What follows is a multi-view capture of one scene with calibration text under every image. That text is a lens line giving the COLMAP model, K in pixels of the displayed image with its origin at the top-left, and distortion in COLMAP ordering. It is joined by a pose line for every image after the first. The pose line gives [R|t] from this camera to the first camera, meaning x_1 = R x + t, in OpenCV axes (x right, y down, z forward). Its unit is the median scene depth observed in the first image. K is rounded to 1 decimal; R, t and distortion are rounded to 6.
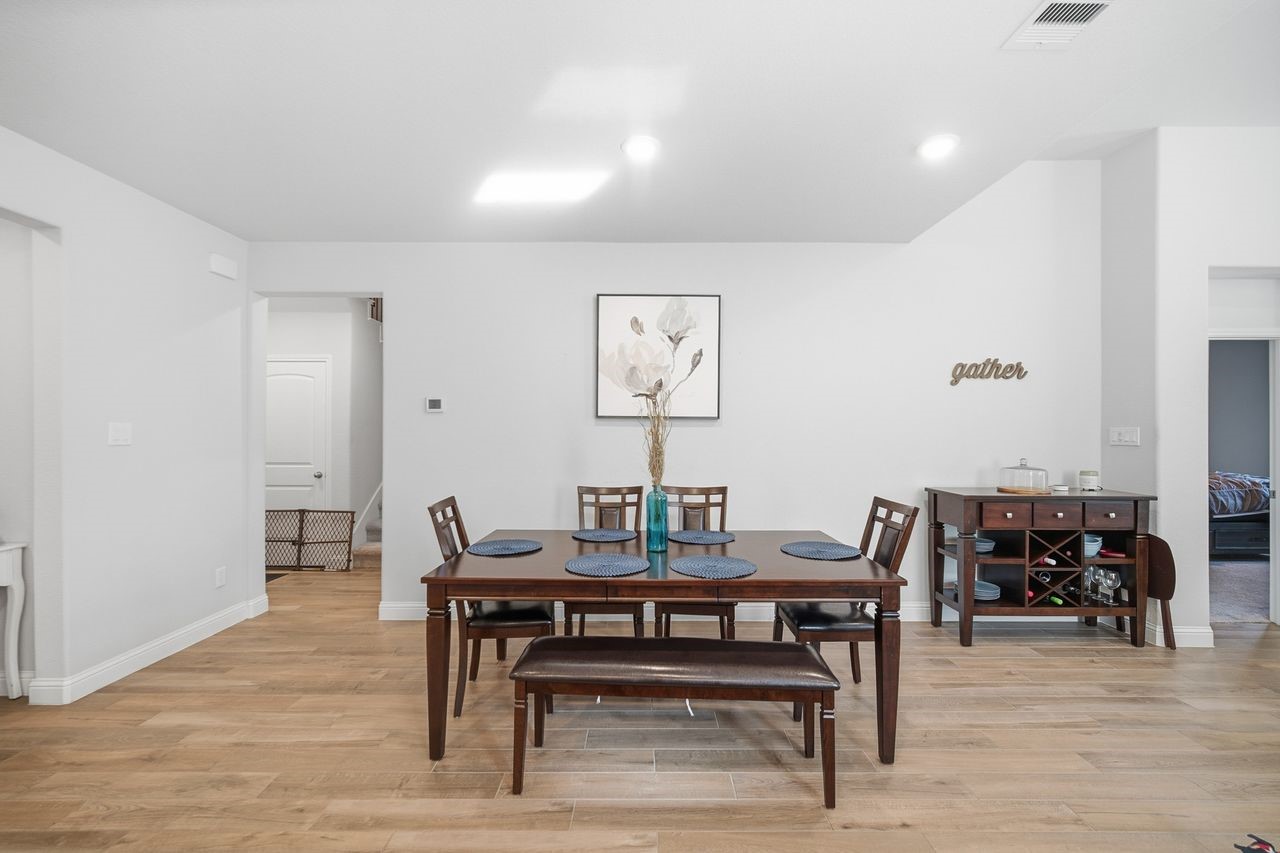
lens RADIAL K [[517.6, 0, 637.8], [0, 517.6, 429.9], [0, 0, 1]] dist [-0.001432, 0.000184]
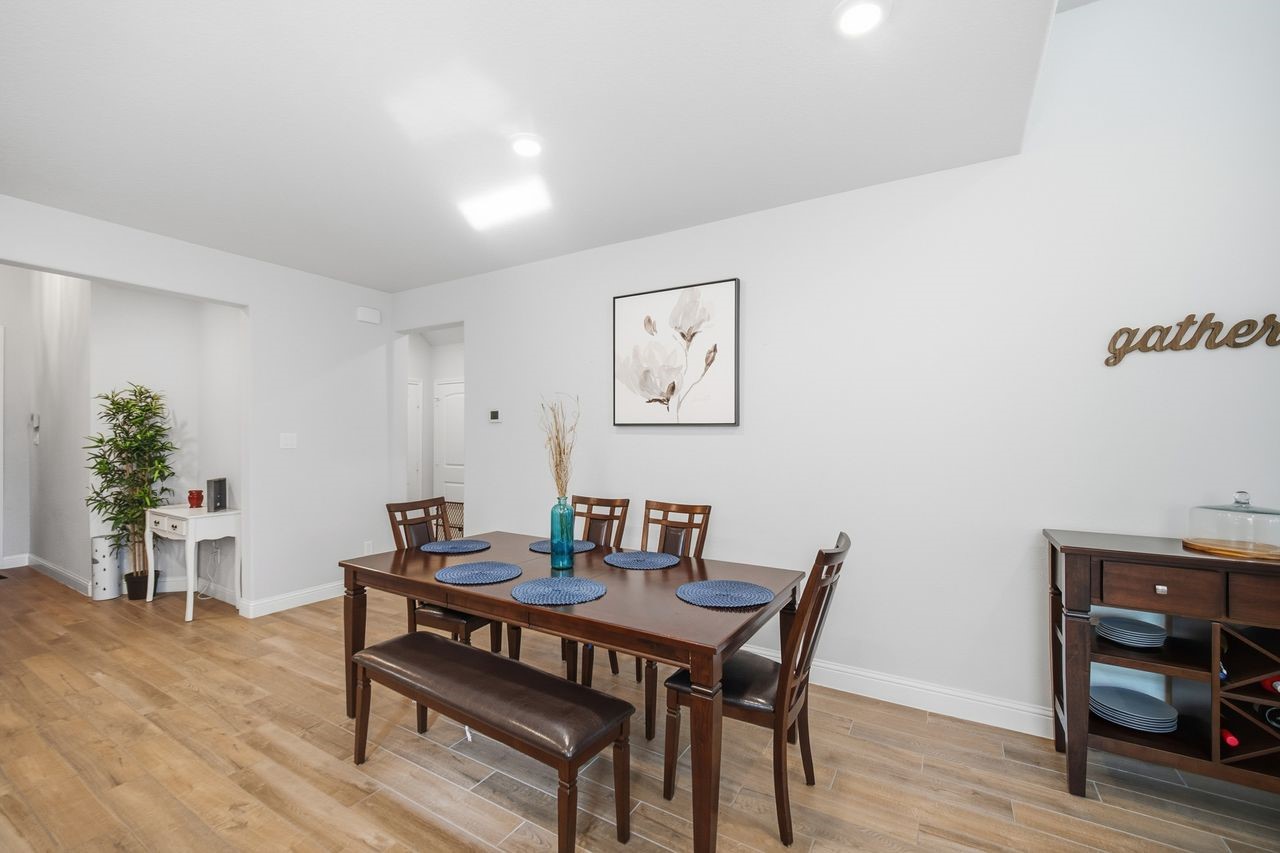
lens RADIAL K [[532.4, 0, 636.6], [0, 532.4, 437.3], [0, 0, 1]] dist [-0.001066, 0.000086]
pose [[0.852958, 0.000132, -0.521979, 0.494848], [0.000008, 1.000000, 0.000267, -0.002281], [0.521979, -0.000232, 0.852958, 0.186483]]
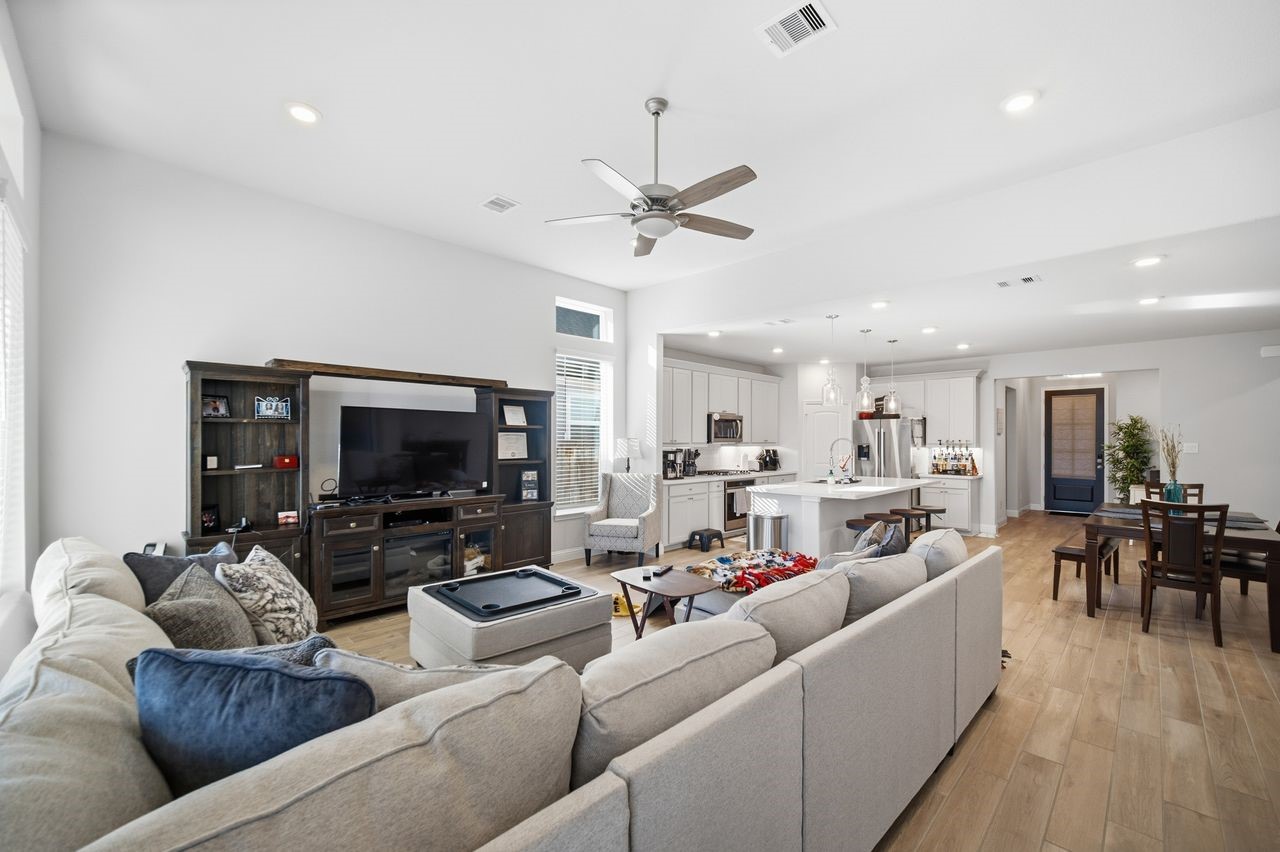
lens RADIAL K [[517.6, 0, 637.8], [0, 517.6, 429.4], [0, 0, 1]] dist [-0.001432, 0.000184]
pose [[-0.706097, -0.022760, -0.707749, 2.240161], [-0.012923, 0.999731, -0.019257, 0.001597], [0.707997, -0.004451, -0.706201, 0.855947]]
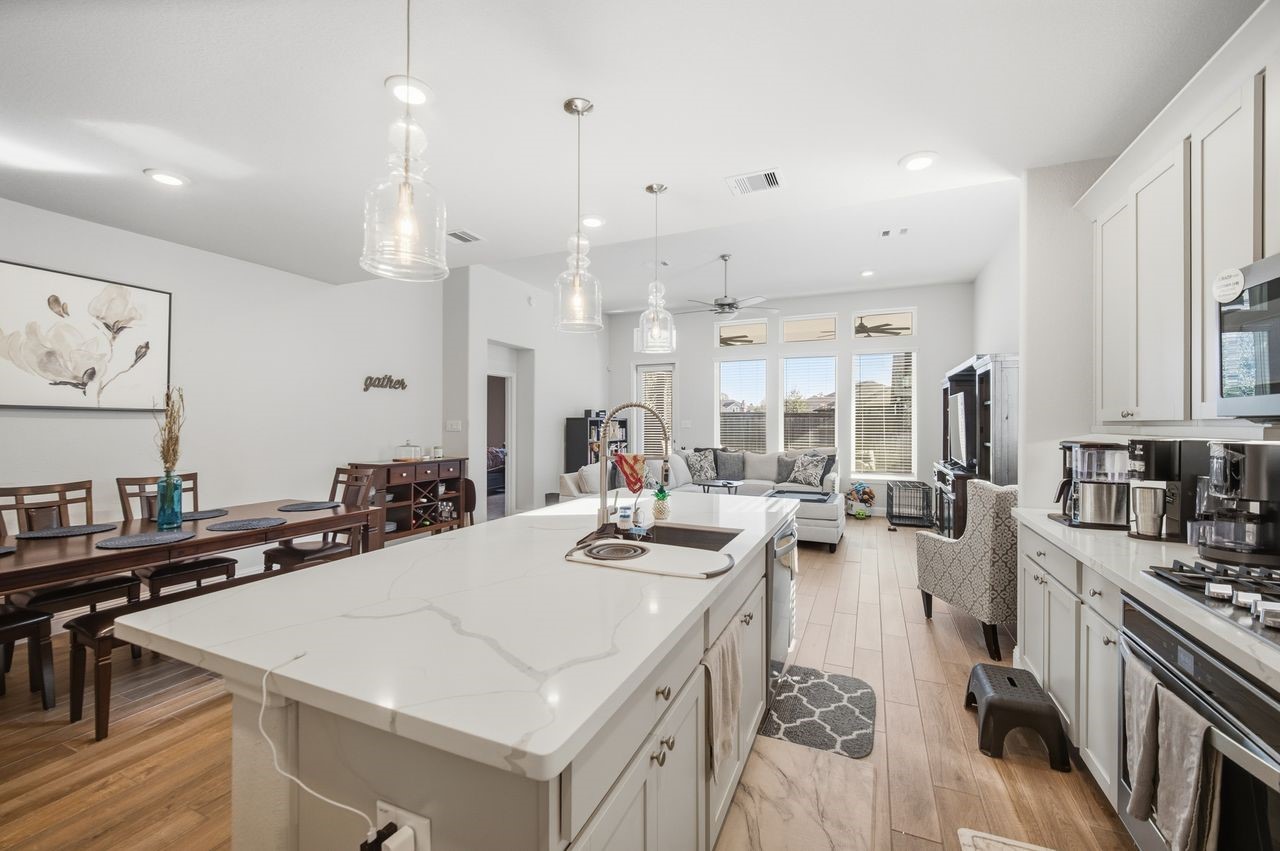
lens RADIAL K [[517.6, 0, 637.8], [0, 517.6, 428.9], [0, 0, 1]] dist [-0.001432, 0.000184]
pose [[0.400511, -0.010601, 0.916231, -0.441723], [-0.001954, 0.999921, 0.012424, -0.000526], [-0.916290, -0.006766, 0.400459, -0.298104]]
